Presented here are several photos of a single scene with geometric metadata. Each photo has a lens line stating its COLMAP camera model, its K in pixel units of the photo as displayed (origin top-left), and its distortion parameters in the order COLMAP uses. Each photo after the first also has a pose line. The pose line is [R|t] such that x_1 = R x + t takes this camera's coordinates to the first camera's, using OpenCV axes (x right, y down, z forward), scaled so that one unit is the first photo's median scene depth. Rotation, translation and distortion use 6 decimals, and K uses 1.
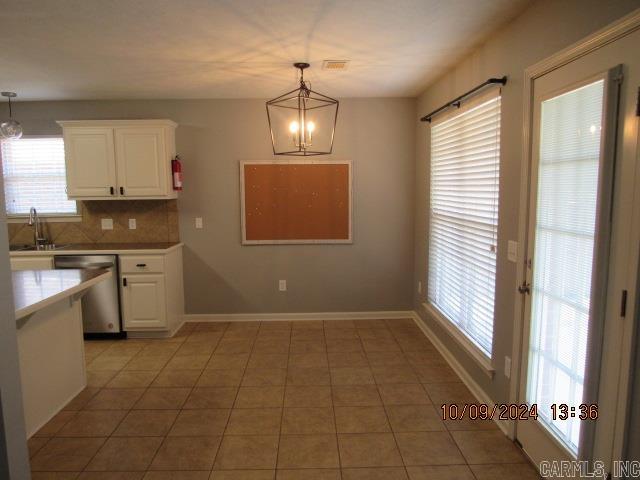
lens RADIAL K [[460.4, 0, 317.3], [0, 460.4, 240.7], [0, 0, 1]] dist [-0.025804, 0.006112]
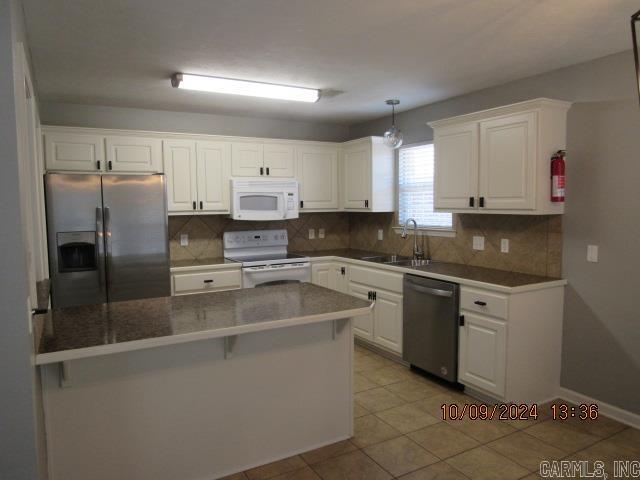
lens RADIAL K [[460.4, 0, 317.3], [0, 460.4, 240.7], [0, 0, 1]] dist [-0.025804, 0.006112]
pose [[0.466831, 0.078523, -0.880854, 0.124359], [-0.095902, 0.994671, 0.037843, -0.045412], [0.879131, 0.066810, 0.471874, 0.383795]]
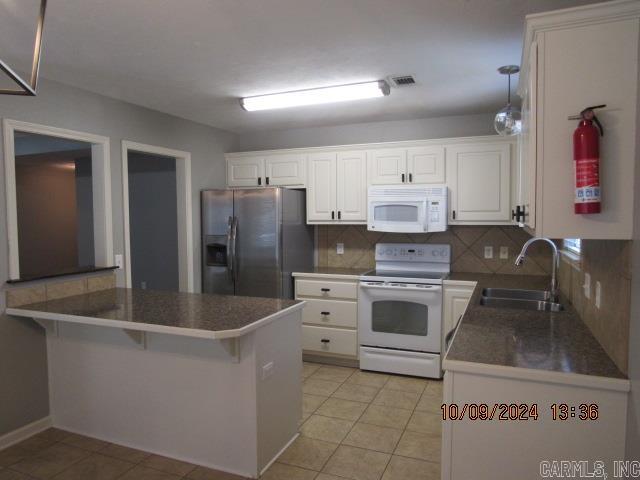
lens RADIAL K [[460.4, 0, 317.3], [0, 460.4, 240.7], [0, 0, 1]] dist [-0.025804, 0.006112]
pose [[-0.409918, 0.064628, -0.909830, 0.070760], [-0.095344, 0.988986, 0.113208, -0.111597], [0.907125, 0.133153, -0.399242, 0.971770]]
